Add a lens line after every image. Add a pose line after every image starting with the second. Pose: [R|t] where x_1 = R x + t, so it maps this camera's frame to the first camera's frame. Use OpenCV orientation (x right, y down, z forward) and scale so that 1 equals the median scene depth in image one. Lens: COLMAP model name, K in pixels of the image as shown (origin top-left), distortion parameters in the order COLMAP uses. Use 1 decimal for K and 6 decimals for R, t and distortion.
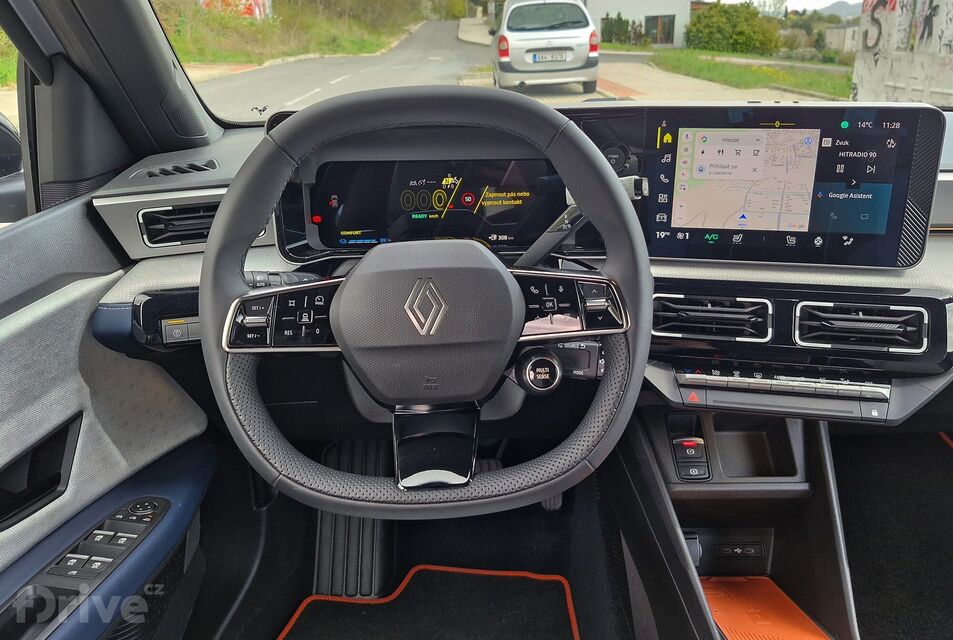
lens RADIAL K [[719.8, 0, 479.4], [0, 719.8, 287.5], [0, 0, 1]] dist [0.113922, -0.179853]
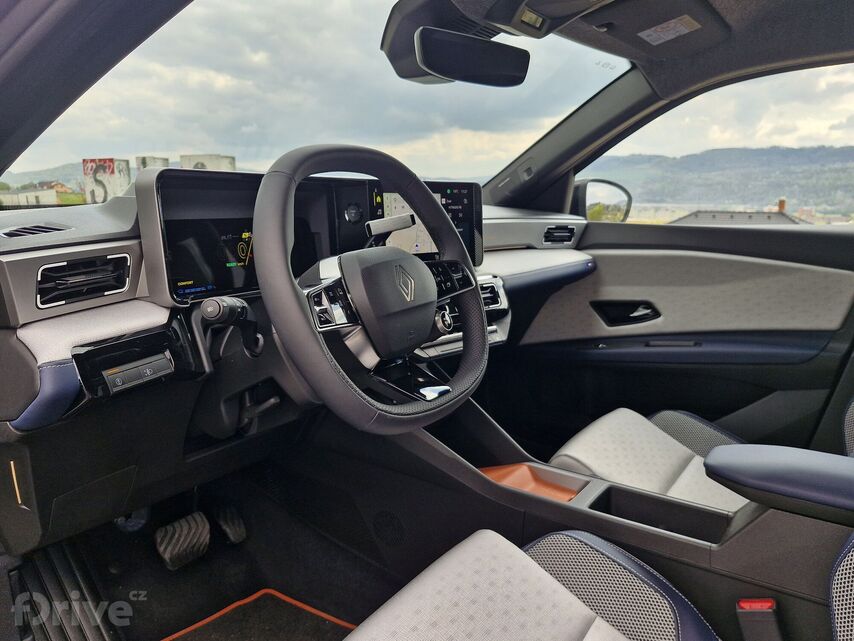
lens RADIAL K [[652.1, 0, 427.0], [0, 652.1, 320.5], [0, 0, 1]] dist [0.106987, -0.152828]
pose [[0.579194, -0.139189, 0.803219, -0.866499], [0.257212, 0.966187, -0.018044, 0.104210], [-0.773548, 0.217049, 0.595410, 0.122142]]
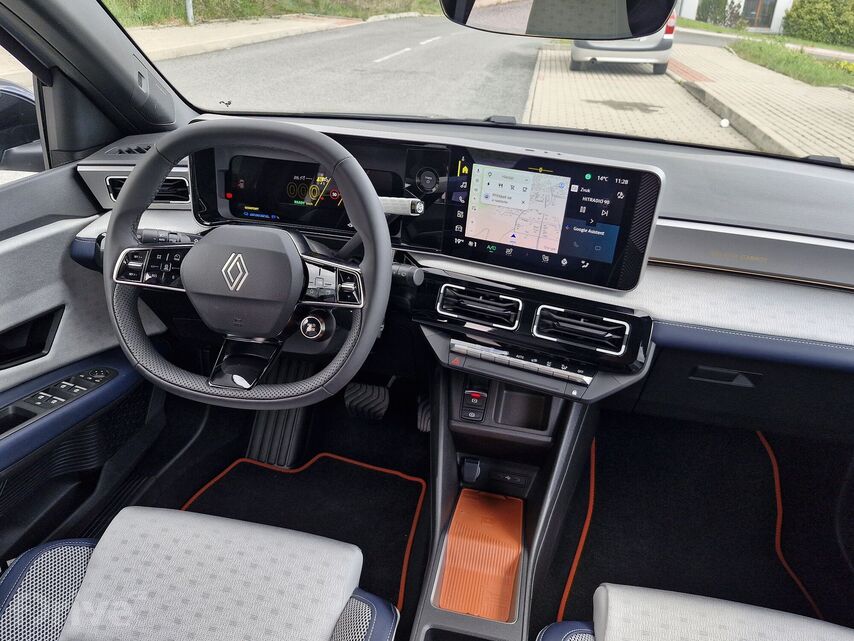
lens RADIAL K [[652.1, 0, 427.0], [0, 652.1, 320.5], [0, 0, 1]] dist [0.106987, -0.152828]
pose [[0.974480, 0.152675, -0.164556, 0.430757], [-0.131113, 0.982159, 0.134808, -0.086146], [0.182202, -0.109792, 0.977112, -0.222538]]
